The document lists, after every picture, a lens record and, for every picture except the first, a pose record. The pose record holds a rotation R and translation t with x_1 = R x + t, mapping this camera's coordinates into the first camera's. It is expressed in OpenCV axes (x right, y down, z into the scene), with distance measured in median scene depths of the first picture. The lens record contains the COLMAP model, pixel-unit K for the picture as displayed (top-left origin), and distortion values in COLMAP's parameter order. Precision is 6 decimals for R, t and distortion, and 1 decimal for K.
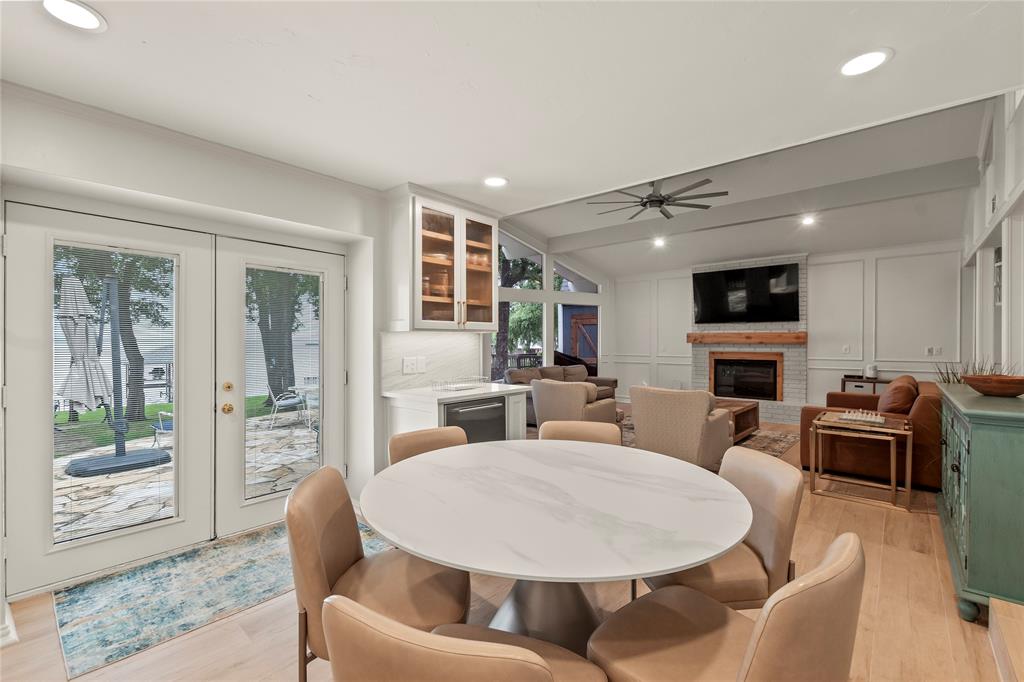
lens RADIAL K [[451.3, 0, 495.6], [0, 451.3, 340.5], [0, 0, 1]] dist [0.001462, -0.000027]
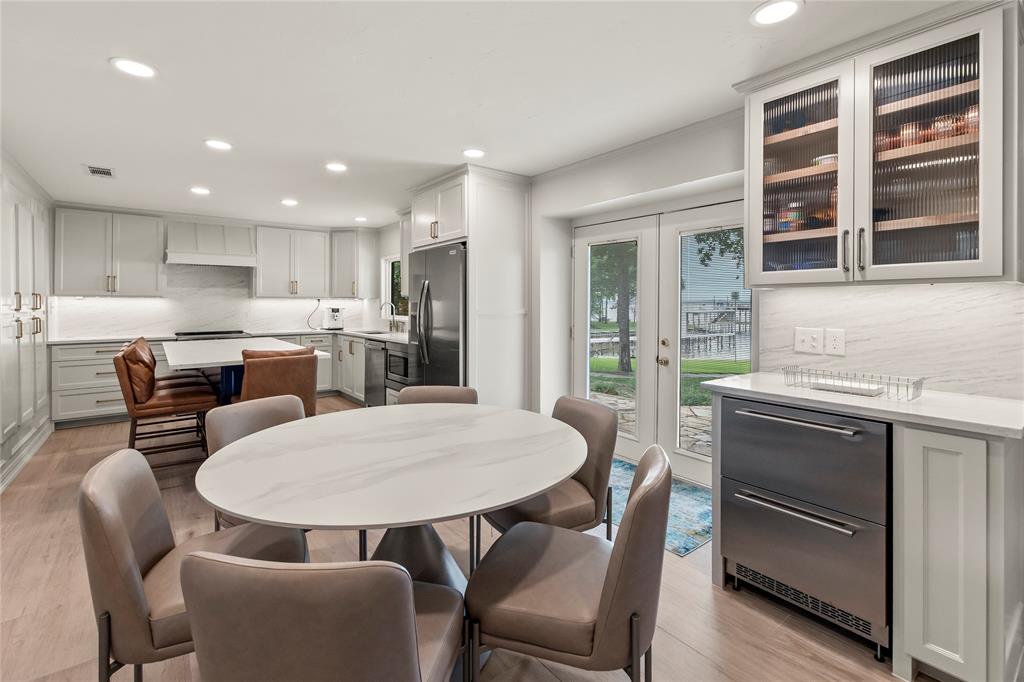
lens RADIAL K [[459.7, 0, 511.1], [0, 459.7, 302.8], [0, 0, 1]] dist [0.000530, 0.000001]
pose [[-0.165323, -0.002504, -0.986236, 0.537781], [-0.004896, 0.999987, -0.001718, 0.004698], [0.986227, 0.004545, -0.165333, 0.690074]]
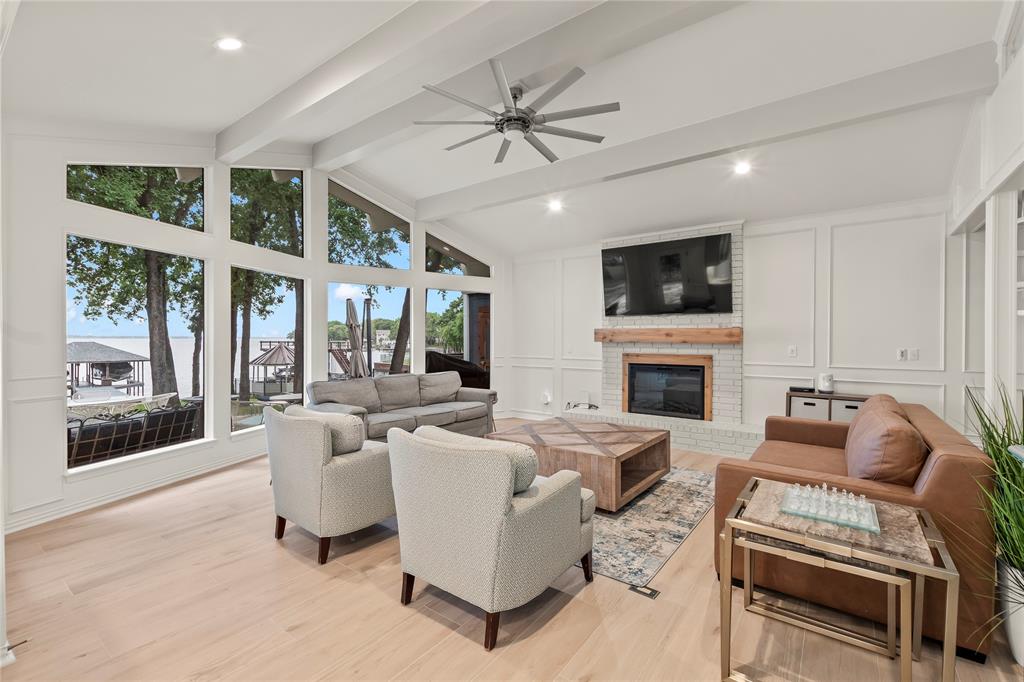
lens RADIAL K [[449.7, 0, 504.3], [0, 449.7, 337.9], [0, 0, 1]] dist [0.004573, 0.000201]
pose [[0.995543, 0.003712, 0.094239, 0.236690], [-0.003604, 0.999993, -0.001318, 0.000664], [-0.094243, 0.000973, 0.995549, 0.309748]]
